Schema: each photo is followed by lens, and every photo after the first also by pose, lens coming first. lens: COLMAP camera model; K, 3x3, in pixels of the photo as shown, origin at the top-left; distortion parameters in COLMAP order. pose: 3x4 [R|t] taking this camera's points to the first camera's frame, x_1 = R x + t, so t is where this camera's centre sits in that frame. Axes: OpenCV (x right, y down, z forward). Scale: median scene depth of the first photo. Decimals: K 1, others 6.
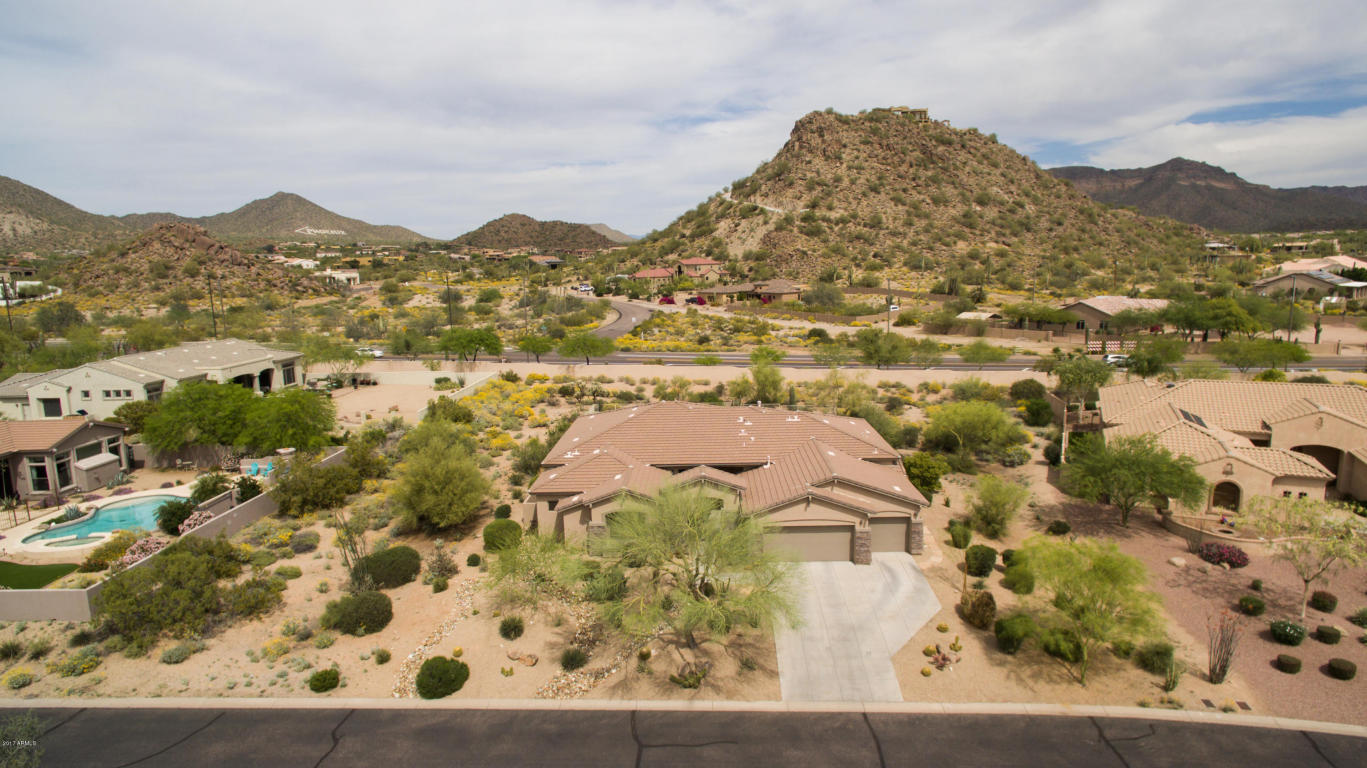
lens RADIAL K [[780.8, 0, 683.5], [0, 780.8, 384.0], [0, 0, 1]] dist [0.002604, 0.000280]
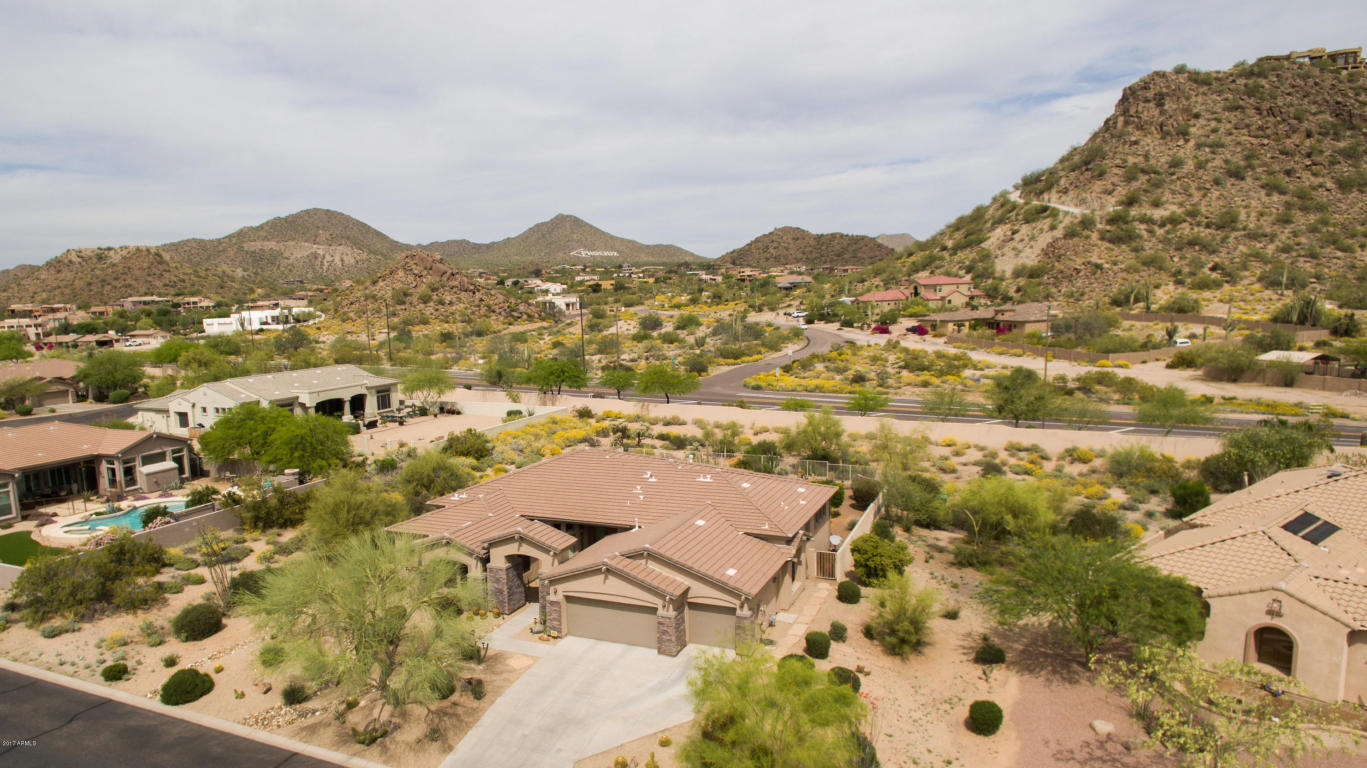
lens RADIAL K [[890.5, 0, 584.5], [0, 890.5, 431.1], [0, 0, 1]] dist [0.003742, -0.000905]
pose [[0.901146, 0.056641, -0.429800, 0.076699], [-0.051834, 0.998393, 0.022893, -0.003768], [0.430406, 0.001649, 0.902634, 0.013960]]
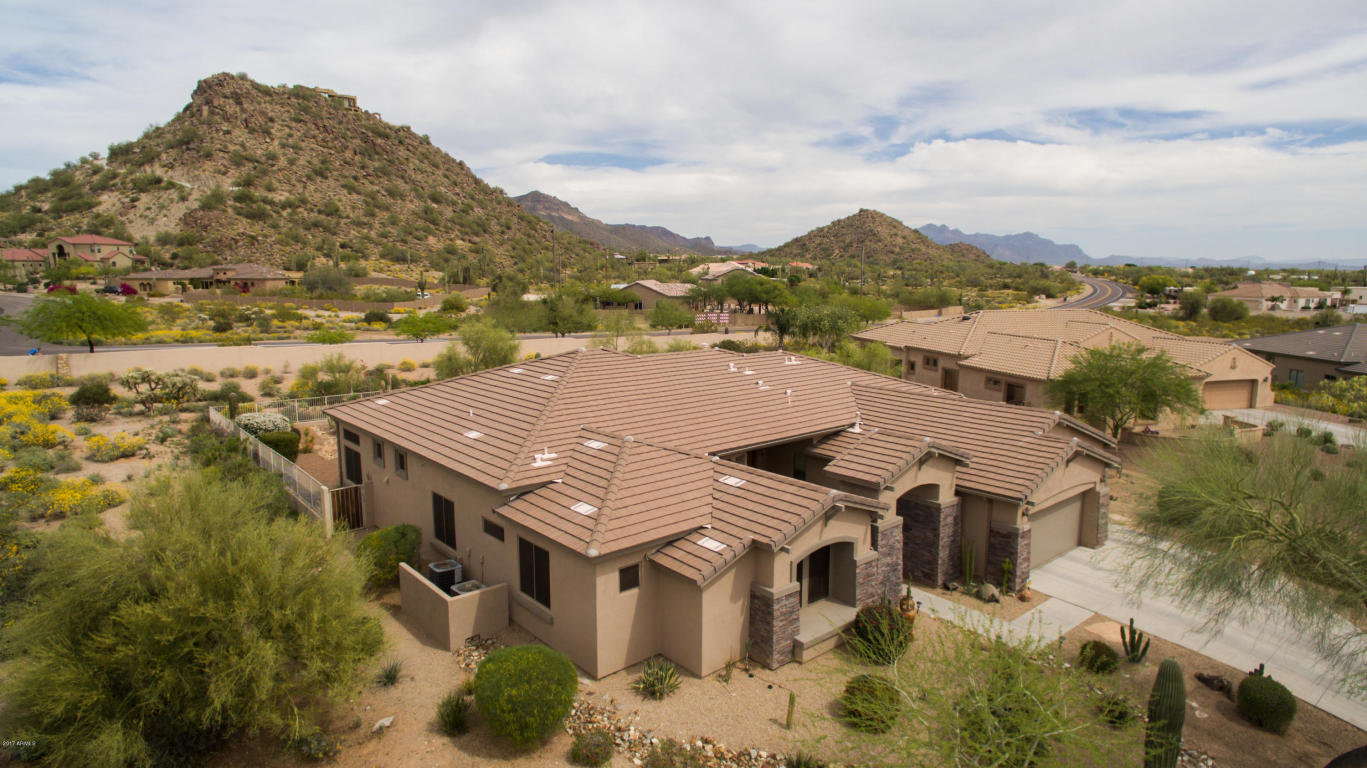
lens RADIAL K [[780.8, 0, 683.5], [0, 780.8, 384.0], [0, 0, 1]] dist [0.002604, 0.000280]
pose [[0.736515, -0.070900, 0.672695, -0.061308], [0.085712, 0.996257, 0.011159, 0.008807], [-0.670969, 0.049439, 0.739836, 0.104905]]
